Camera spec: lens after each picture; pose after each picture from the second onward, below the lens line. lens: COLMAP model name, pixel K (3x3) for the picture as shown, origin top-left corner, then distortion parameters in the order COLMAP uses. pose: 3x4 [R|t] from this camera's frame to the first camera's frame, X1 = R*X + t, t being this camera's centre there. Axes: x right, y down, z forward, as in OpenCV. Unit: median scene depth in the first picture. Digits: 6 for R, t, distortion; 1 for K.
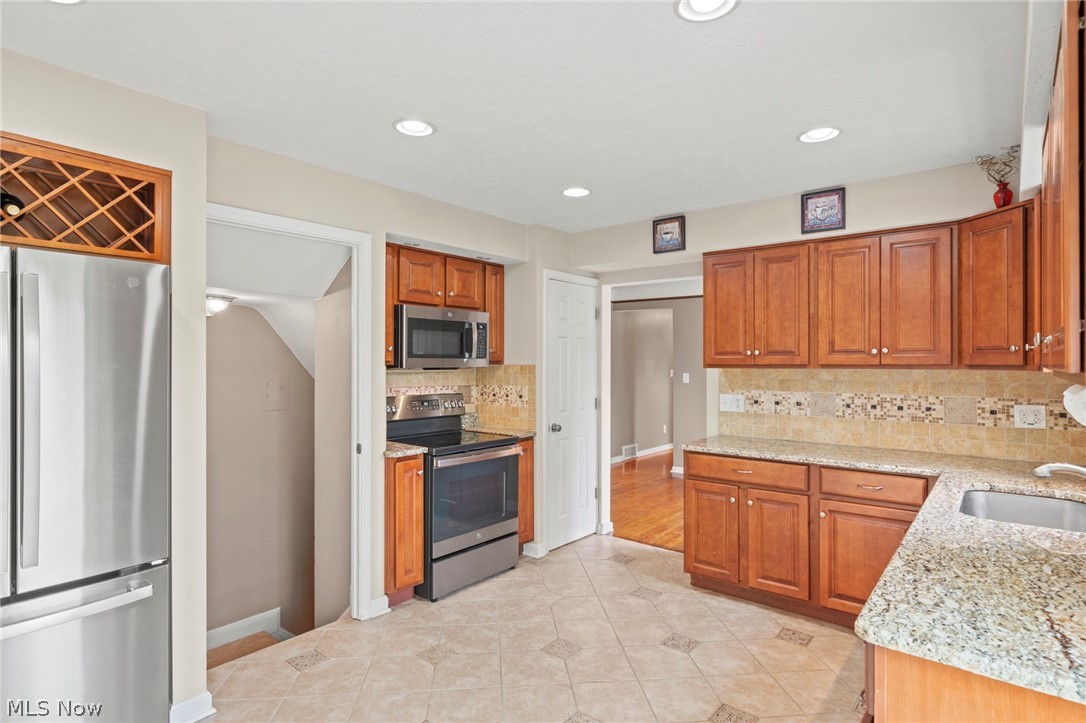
lens RADIAL K [[551.6, 0, 539.6], [0, 551.6, 364.8], [0, 0, 1]] dist [-0.000214, 0.000173]
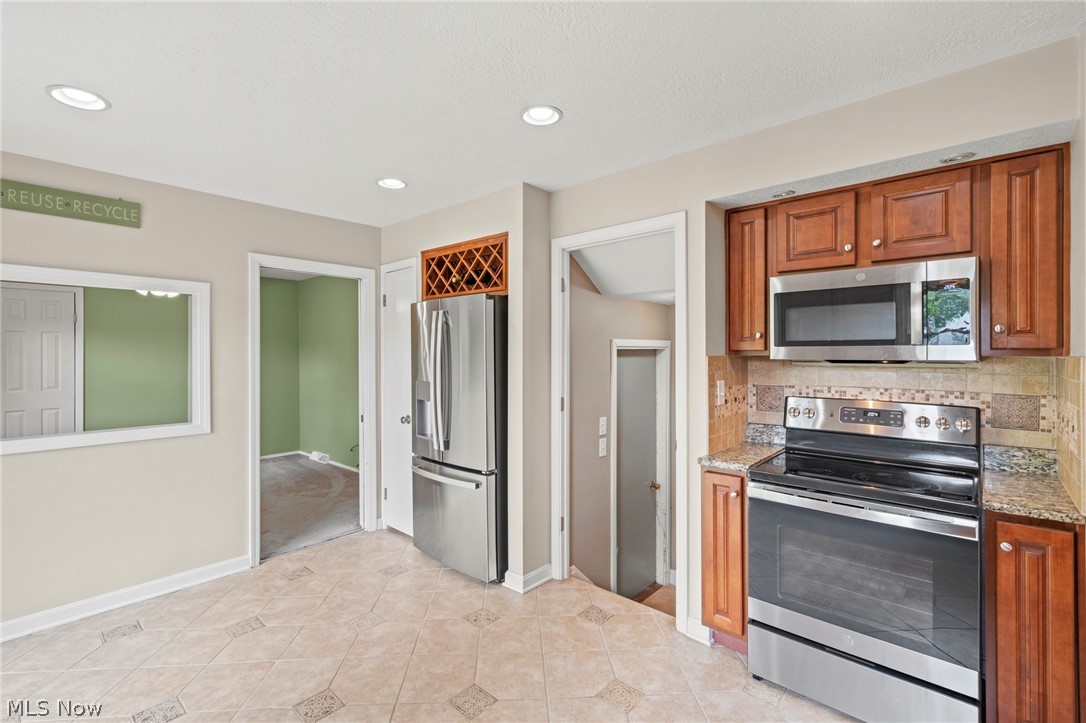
lens RADIAL K [[495.2, 0, 540.0], [0, 495.2, 343.9], [0, 0, 1]] dist [0.001056, 0.000090]
pose [[-0.042753, -0.005295, -0.999072, 0.515778], [0.002445, 0.999982, -0.005405, -0.014575], [0.999083, -0.002673, -0.042740, 0.794185]]
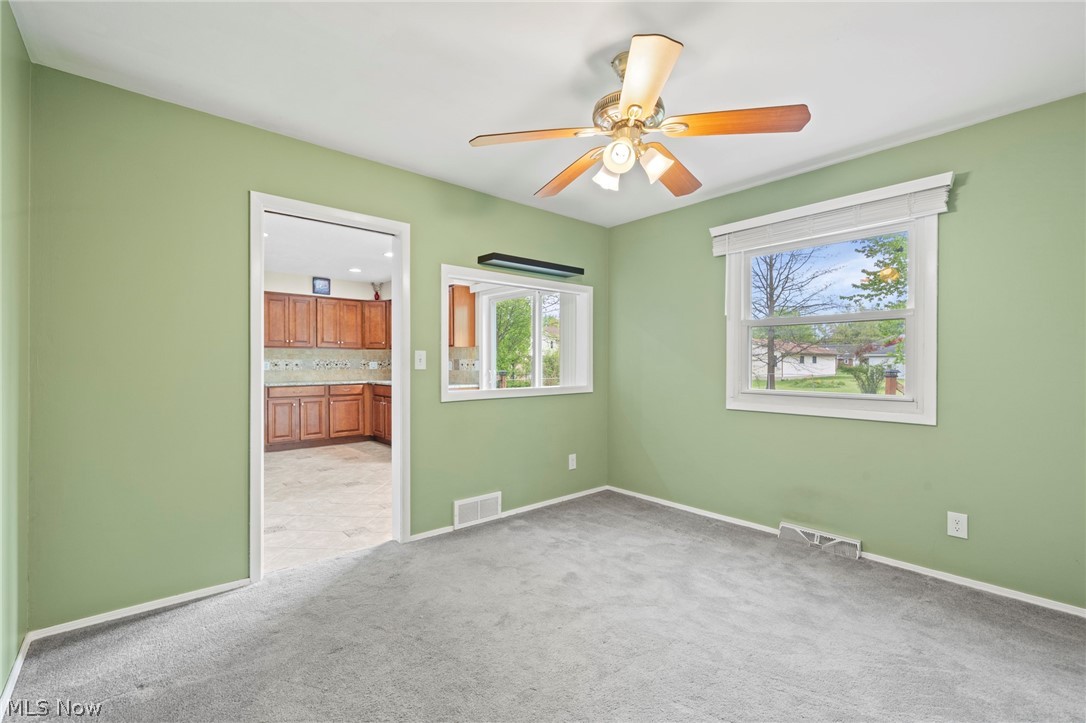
lens RADIAL K [[465.3, 0, 539.8], [0, 465.3, 359.9], [0, 0, 1]] dist [0.002069, 0.000169]
pose [[0.156912, 0.003628, 0.987606, -1.461793], [0.000717, 0.999993, -0.003787, 0.068616], [-0.987612, 0.001302, 0.156909, -0.323832]]
